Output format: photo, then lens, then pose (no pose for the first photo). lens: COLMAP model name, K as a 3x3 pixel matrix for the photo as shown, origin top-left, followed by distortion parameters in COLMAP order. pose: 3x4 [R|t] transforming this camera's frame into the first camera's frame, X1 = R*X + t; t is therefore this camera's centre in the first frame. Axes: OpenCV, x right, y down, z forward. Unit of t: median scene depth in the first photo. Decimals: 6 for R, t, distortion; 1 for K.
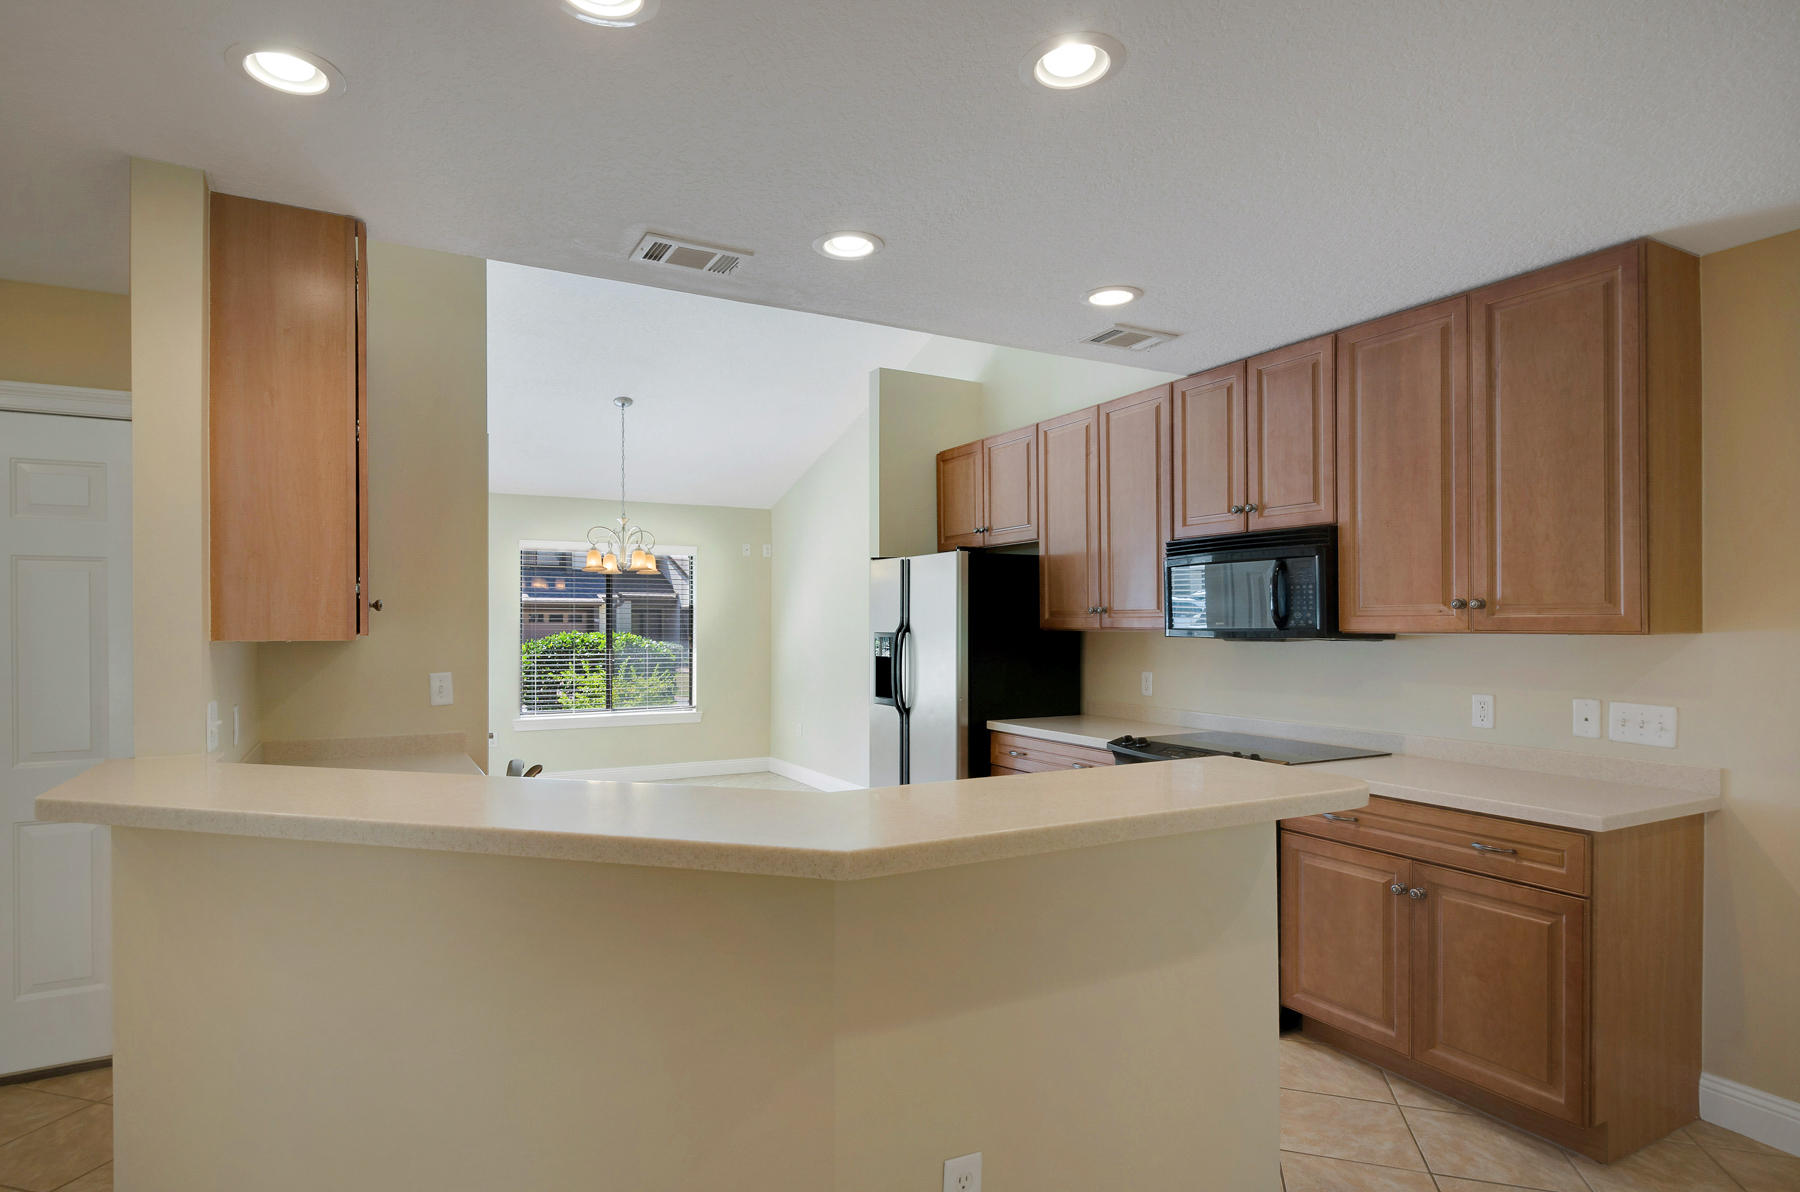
lens RADIAL K [[928.4, 0, 879.6], [0, 928.4, 635.7], [0, 0, 1]] dist [0.012851, -0.002711]
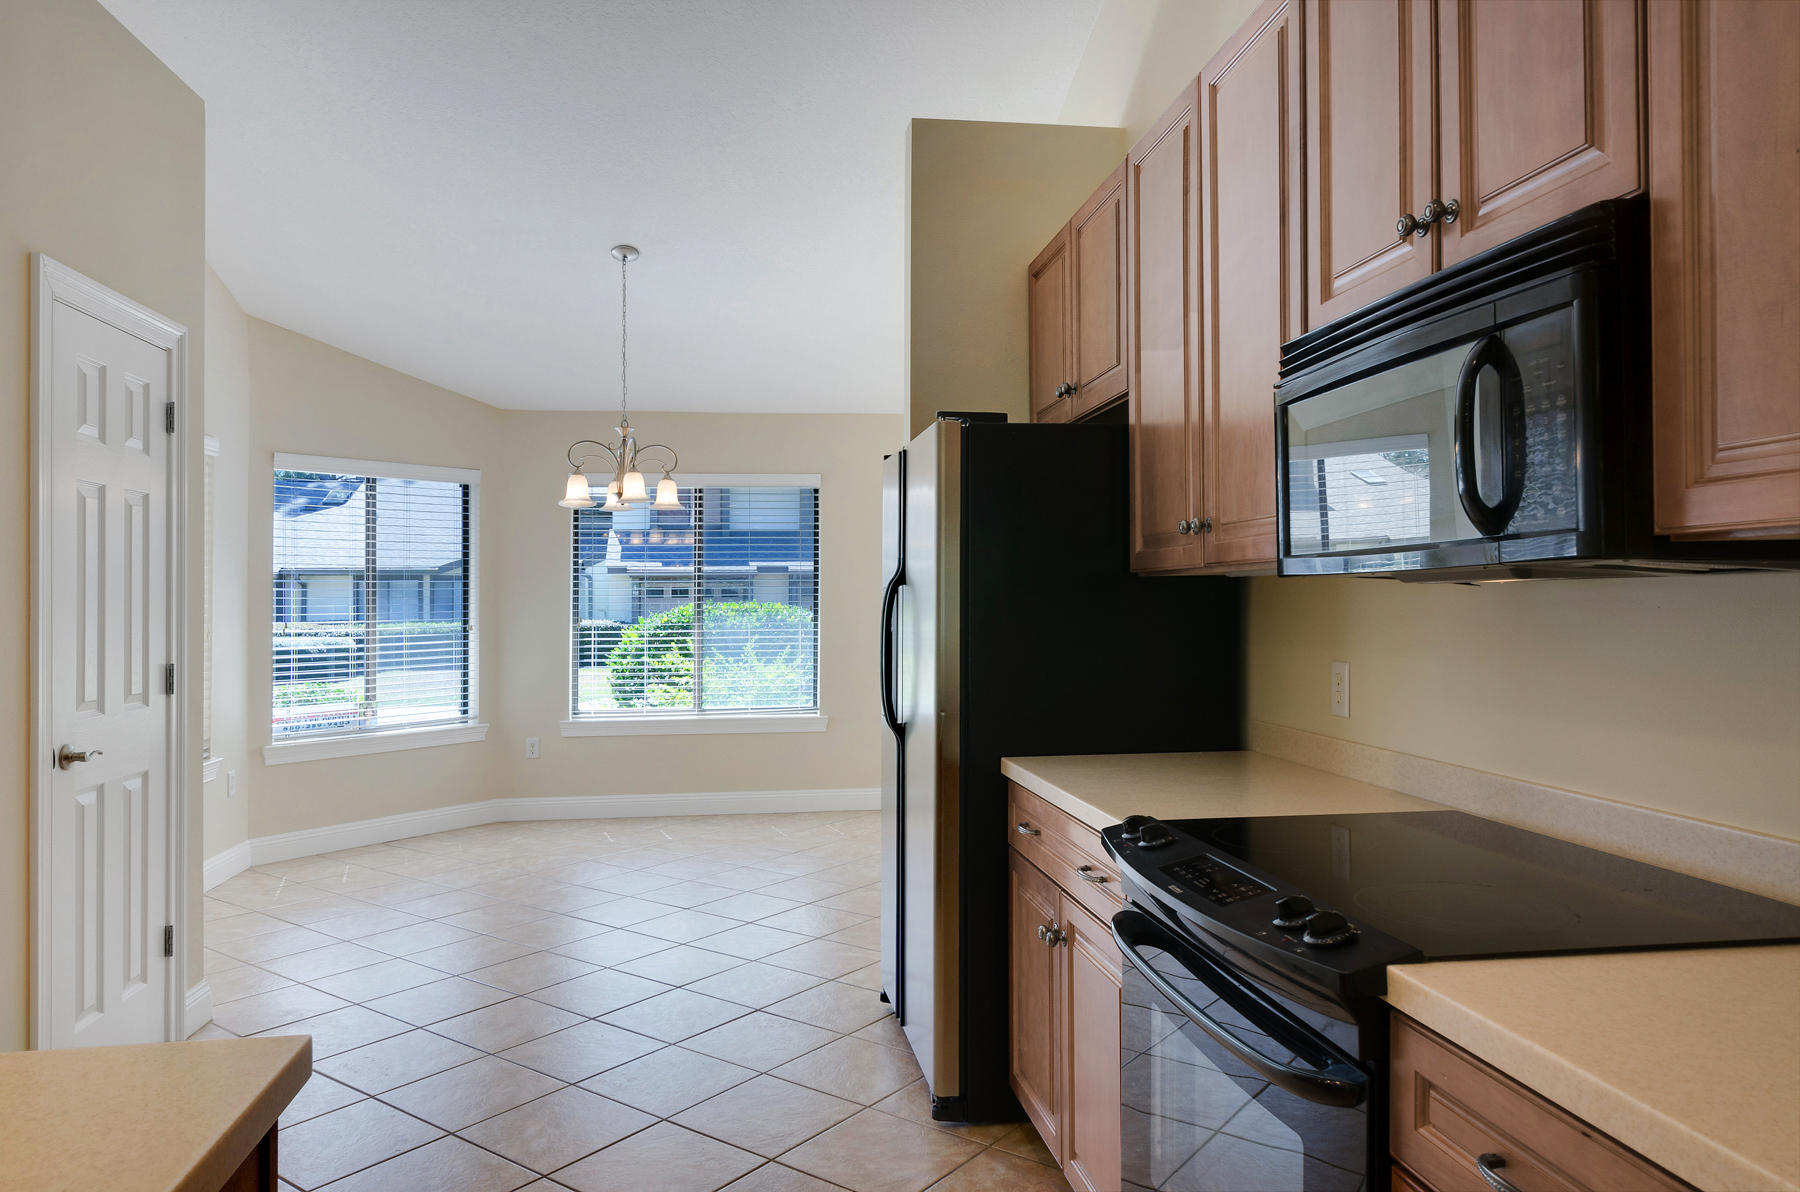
lens RADIAL K [[1171.5, 0, 894.3], [0, 1171.5, 578.7], [0, 0, 1]] dist [-0.001969, -0.007387]
pose [[0.934344, -0.014468, -0.356078, 0.402460], [0.003582, 0.999506, -0.031210, 0.020901], [0.356354, 0.027886, 0.933935, 0.563541]]
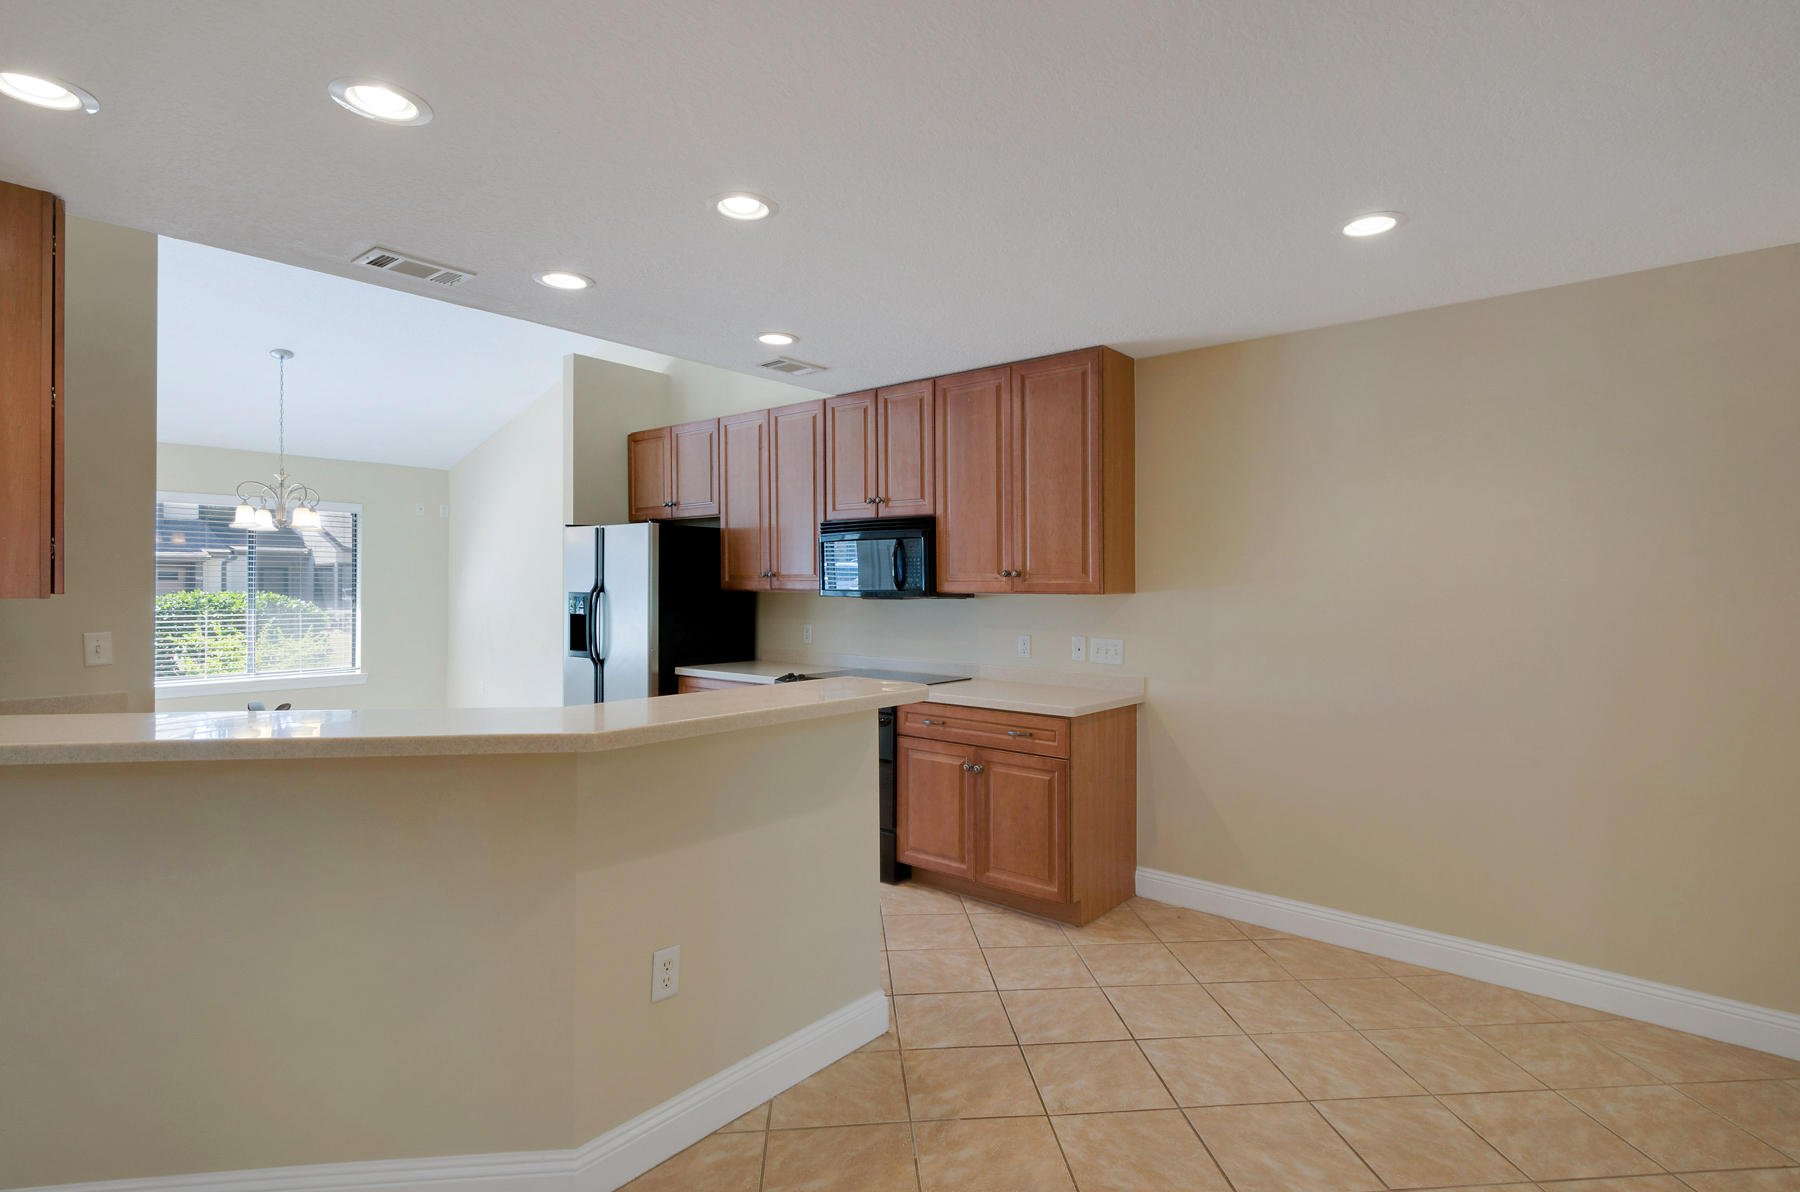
lens RADIAL K [[870.6, 0, 930.2], [0, 870.6, 592.7], [0, 0, 1]] dist [0.019216, -0.002874]
pose [[0.918292, 0.001089, 0.395902, -0.036525], [0.000246, 0.999994, -0.003322, 0.000888], [-0.395904, 0.003148, 0.918287, -0.206554]]
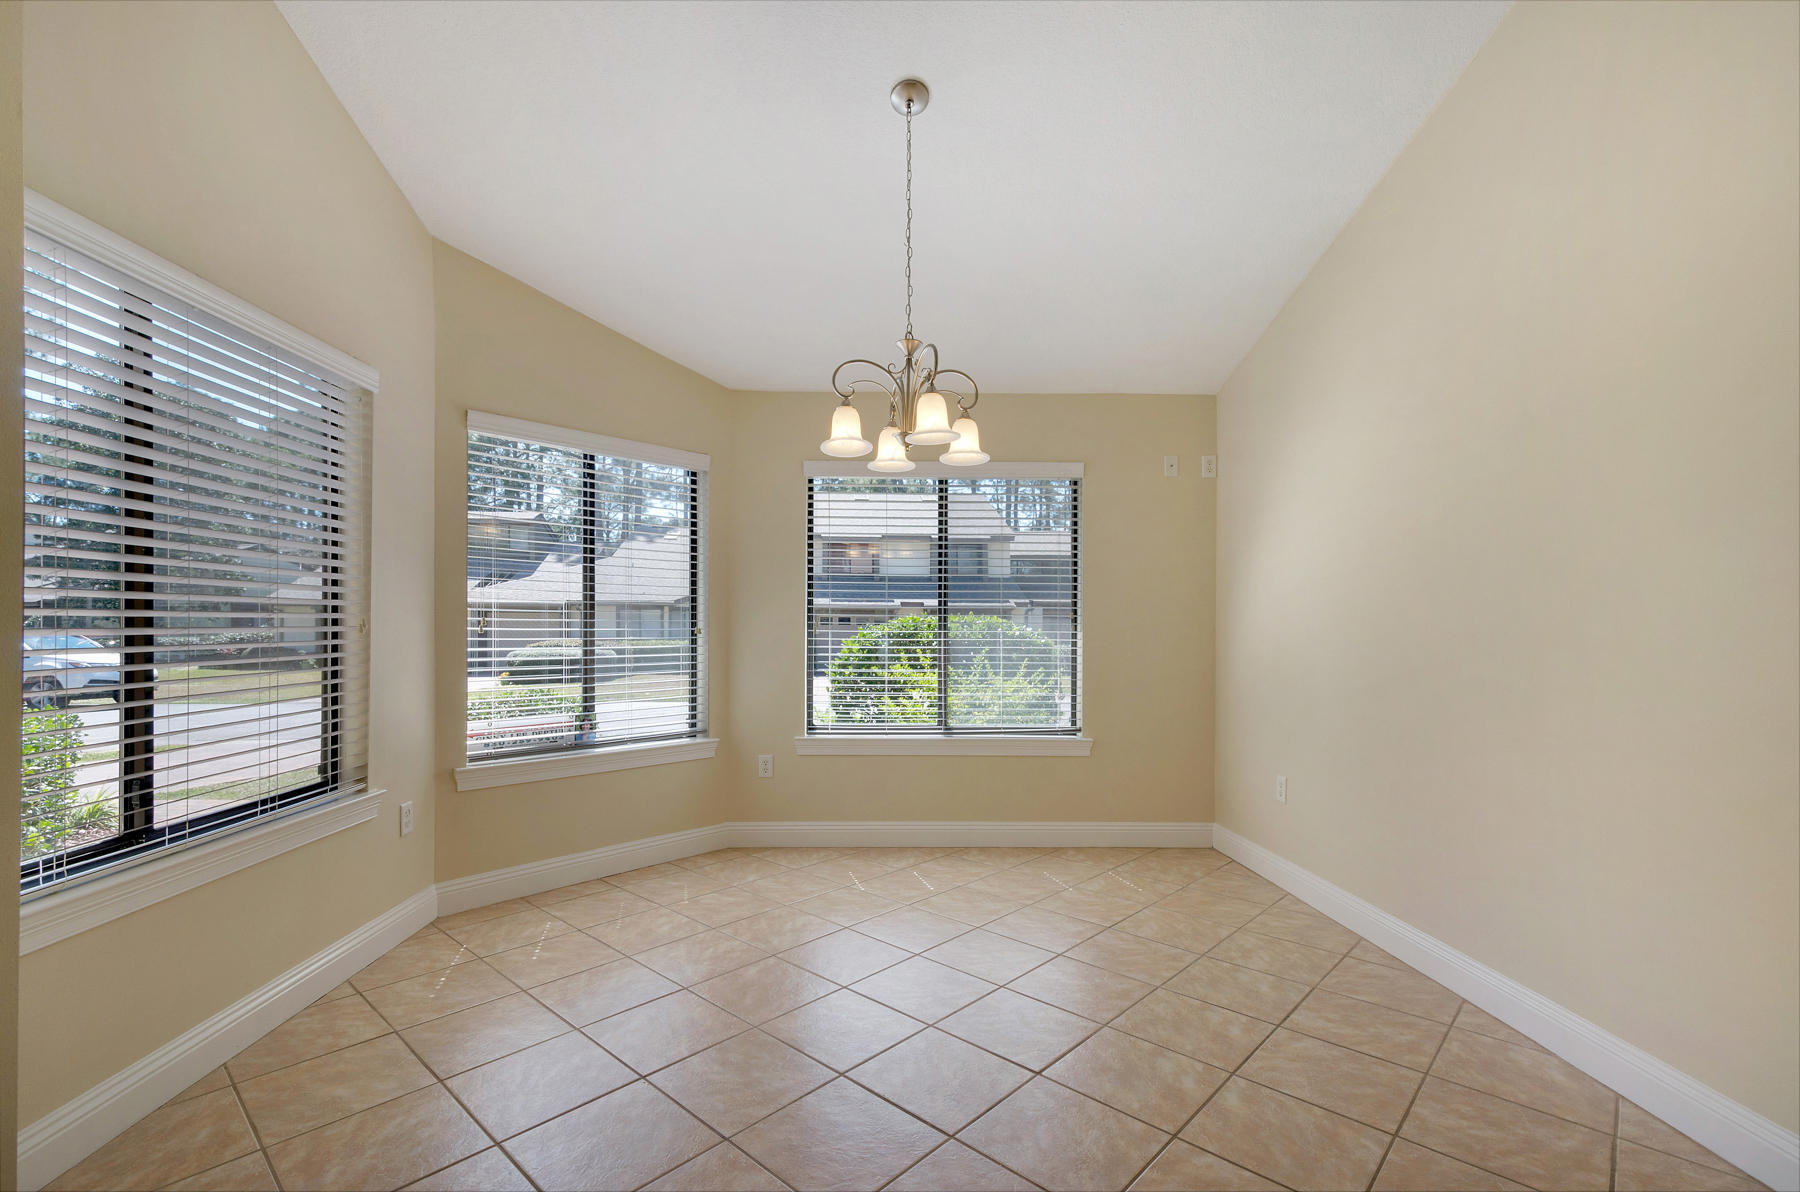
lens RADIAL K [[782.6, 0, 866.1], [0, 782.6, 645.0], [0, 0, 1]] dist [-0.005855, 0.000430]
pose [[0.878534, 0.009259, -0.477589, -0.202107], [-0.008390, 0.999957, 0.003953, 0.054711], [0.477606, 0.000534, 0.878574, 1.259310]]
